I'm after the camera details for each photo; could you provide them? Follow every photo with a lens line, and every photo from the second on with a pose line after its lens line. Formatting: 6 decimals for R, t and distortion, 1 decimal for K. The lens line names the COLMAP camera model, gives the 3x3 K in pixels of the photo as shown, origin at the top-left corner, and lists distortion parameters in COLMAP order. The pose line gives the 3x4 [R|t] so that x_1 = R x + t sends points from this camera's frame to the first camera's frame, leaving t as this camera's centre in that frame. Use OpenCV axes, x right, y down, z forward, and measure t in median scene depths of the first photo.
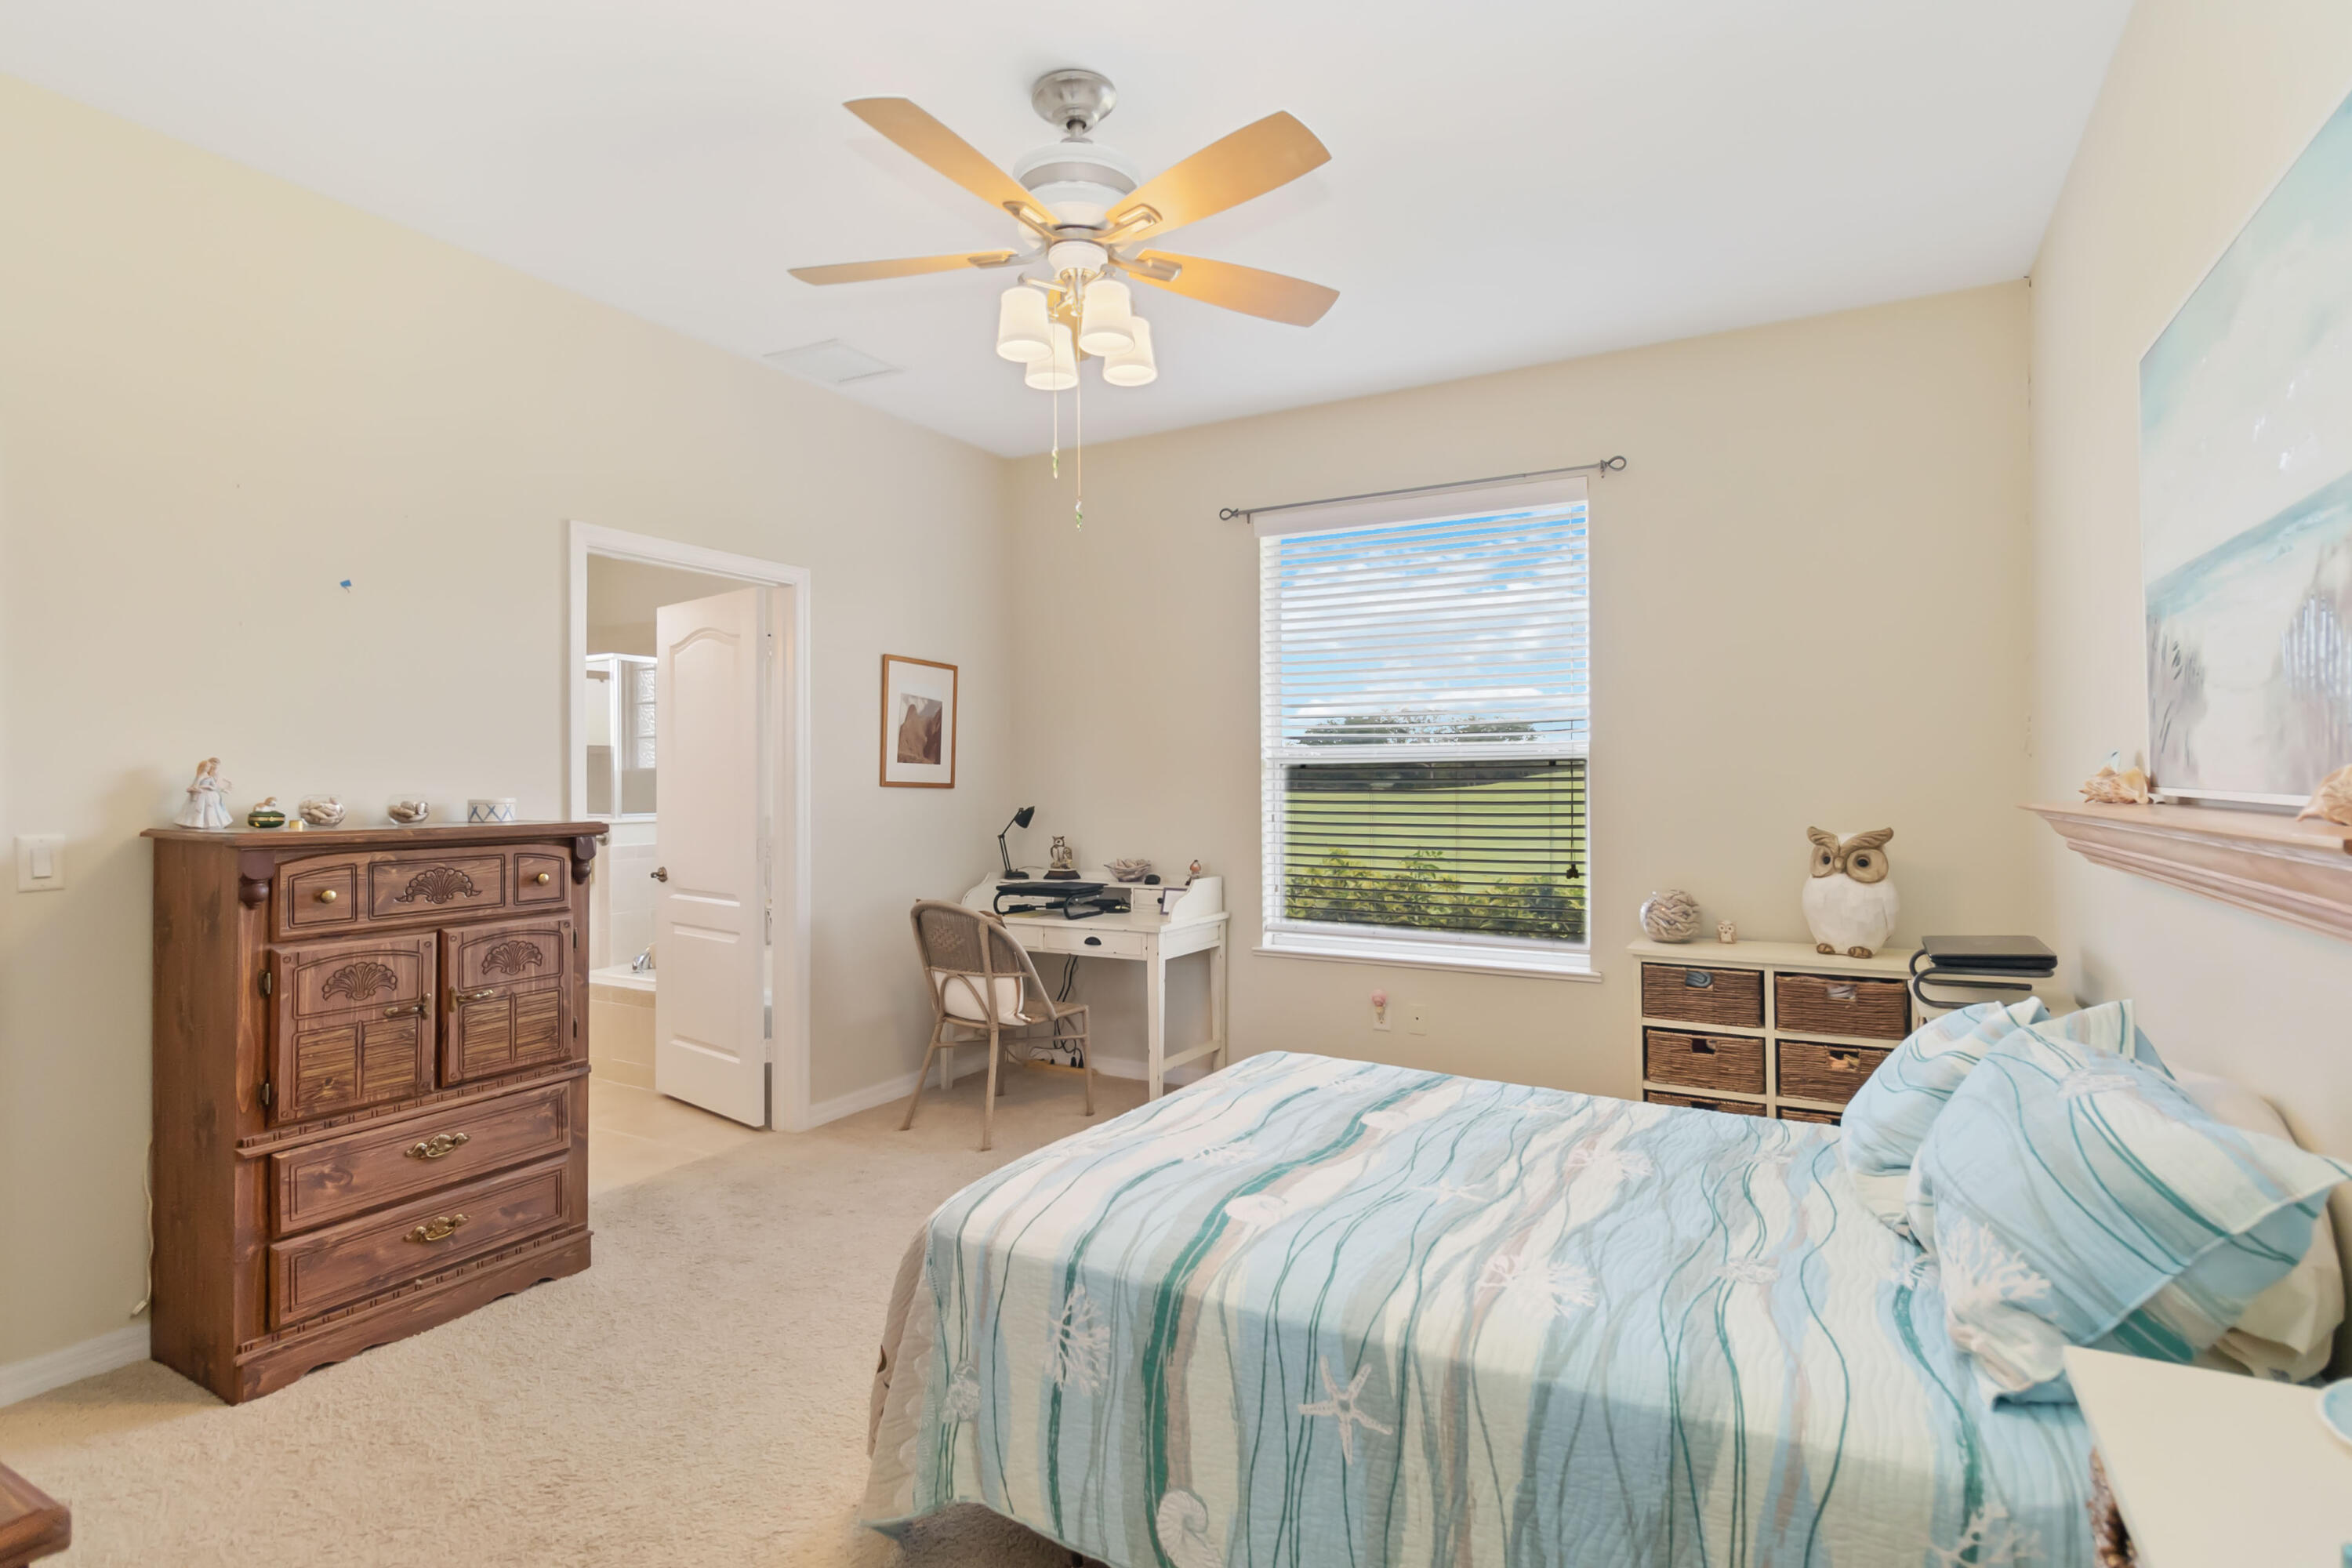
lens RADIAL K [[1142.0, 0, 1191.0], [0, 1142.0, 780.1], [0, 0, 1]] dist [0.002005, -0.000425]
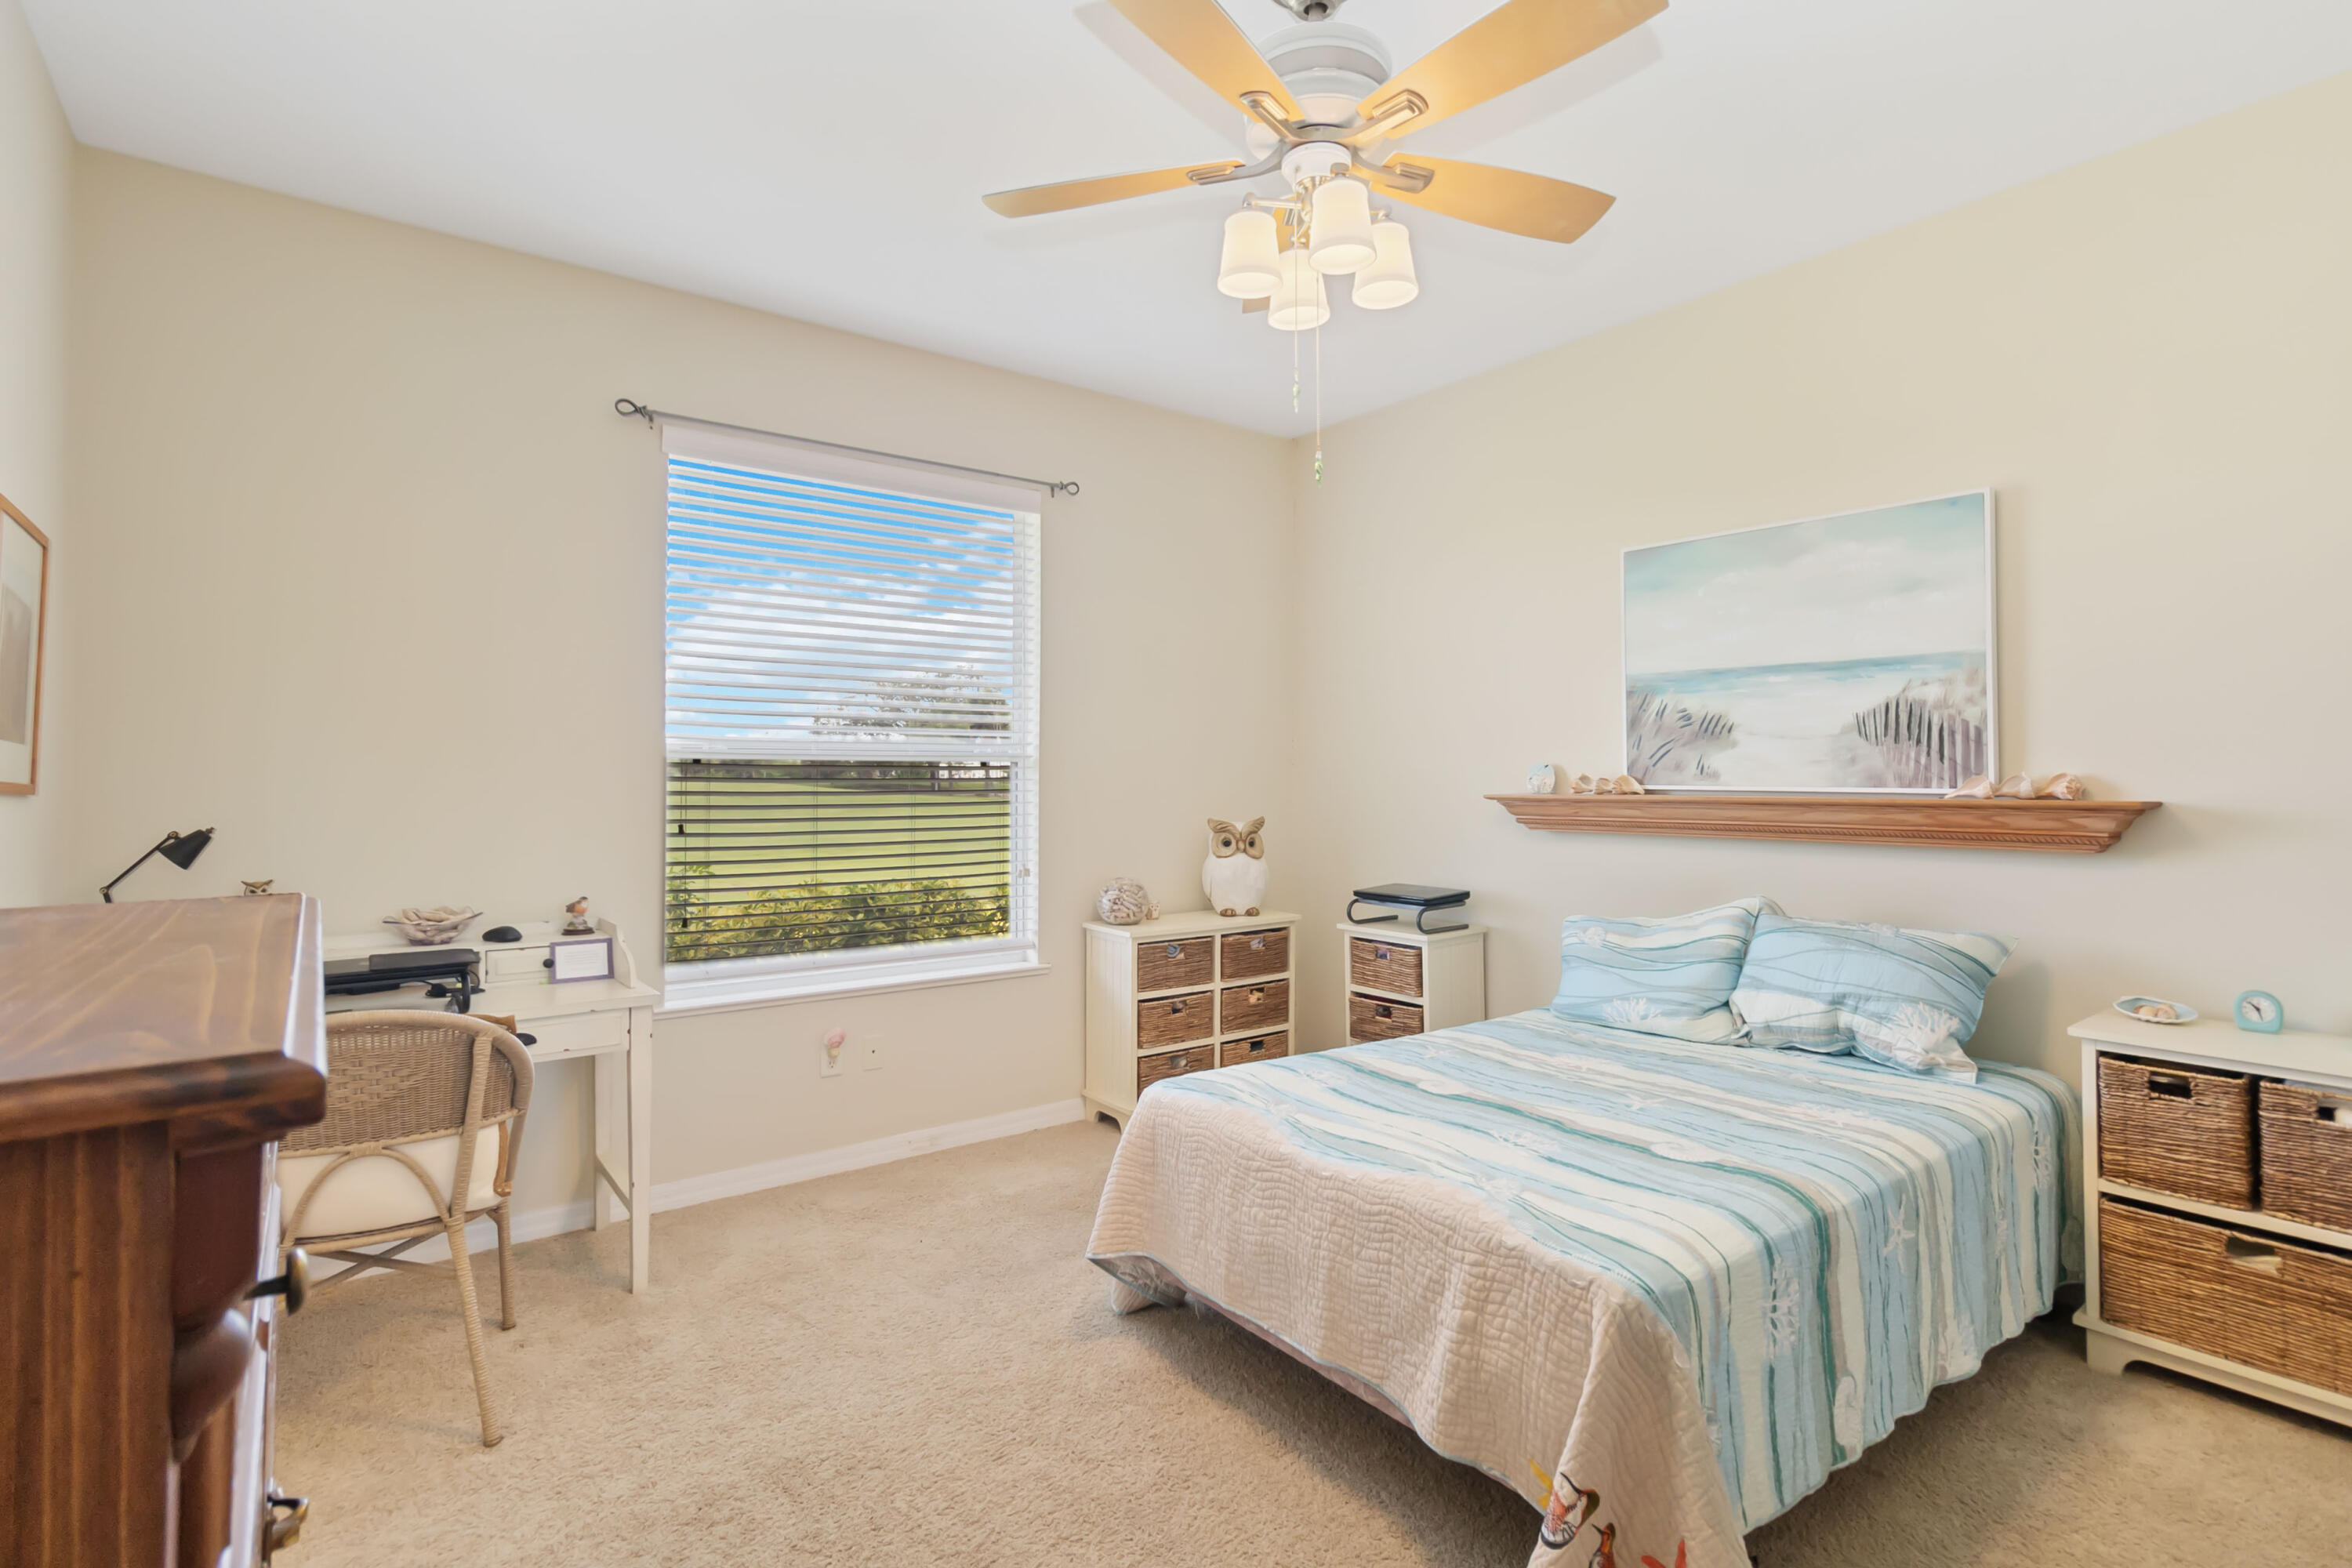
lens RADIAL K [[1142.0, 0, 1187.8], [0, 1142.0, 761.1], [0, 0, 1]] dist [0.002005, -0.000425]
pose [[0.395929, 0.018377, 0.918097, -0.639136], [-0.002041, 0.999815, -0.019133, 0.001553], [-0.918279, 0.005701, 0.395893, 0.526964]]
